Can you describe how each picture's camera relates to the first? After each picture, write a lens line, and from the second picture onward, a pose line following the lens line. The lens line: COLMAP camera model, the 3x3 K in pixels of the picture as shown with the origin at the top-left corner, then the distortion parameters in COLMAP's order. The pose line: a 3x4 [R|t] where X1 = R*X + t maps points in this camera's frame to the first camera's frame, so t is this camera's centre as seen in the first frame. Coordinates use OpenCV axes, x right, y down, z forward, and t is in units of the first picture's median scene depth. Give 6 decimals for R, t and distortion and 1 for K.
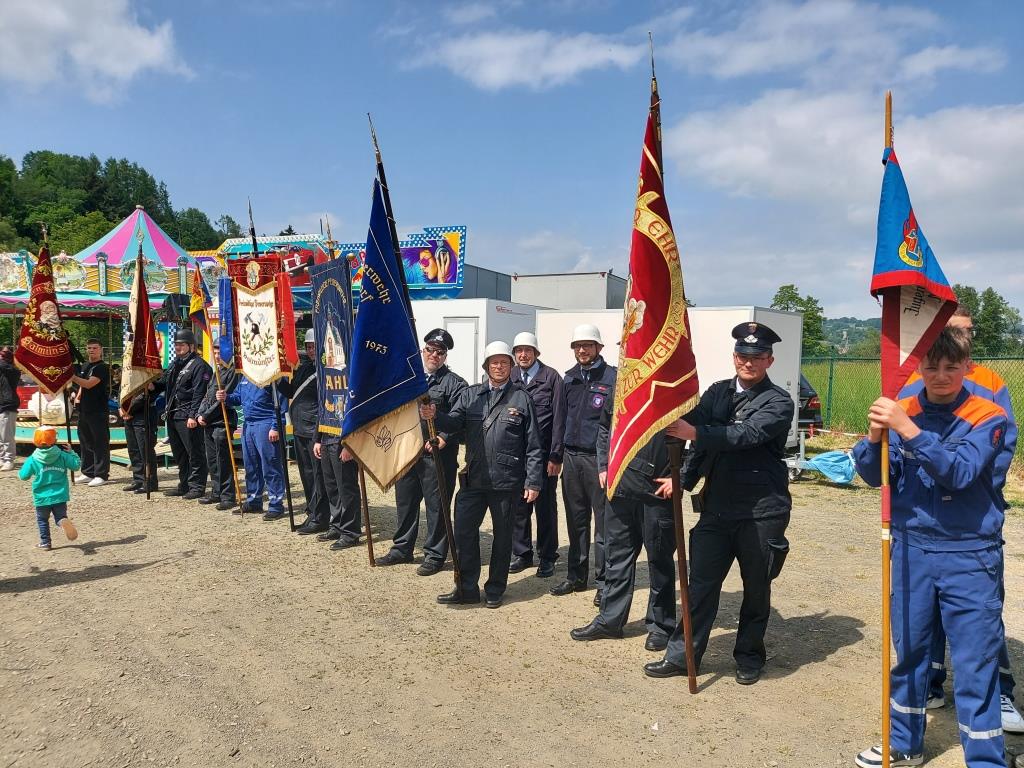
lens RADIAL K [[748.0, 0, 509.2], [0, 748.0, 385.1], [0, 0, 1]] dist [0.052351, -0.047251]
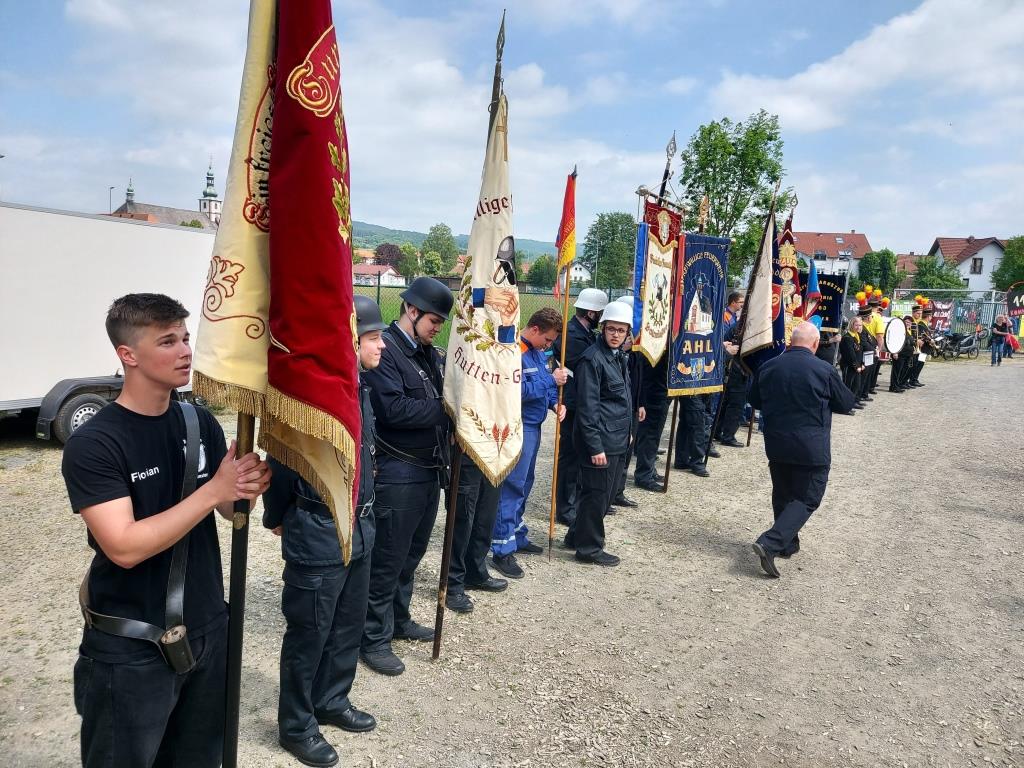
lens RADIAL K [[748.0, 0, 504.4], [0, 748.0, 386.2], [0, 0, 1]] dist [0.052351, -0.047251]
pose [[-0.226593, -0.164818, 0.959943, -0.909597], [-0.030832, 0.986298, 0.162065, -0.084643], [-0.973501, 0.007126, -0.228570, 1.108601]]
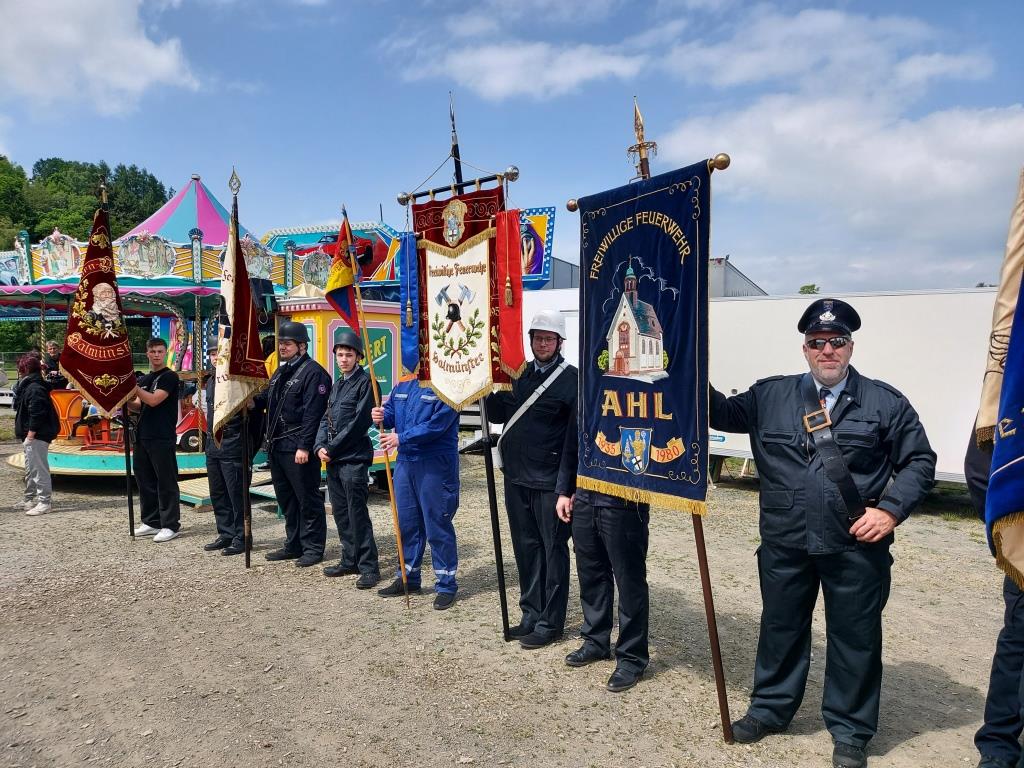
lens RADIAL K [[748.0, 0, 489.9], [0, 748.0, 386.9], [0, 0, 1]] dist [0.052351, -0.047251]
pose [[0.999620, -0.005516, -0.027001, -0.232929], [0.005394, 0.999975, -0.004575, -0.009311], [0.027026, 0.004427, 0.999625, 0.312301]]
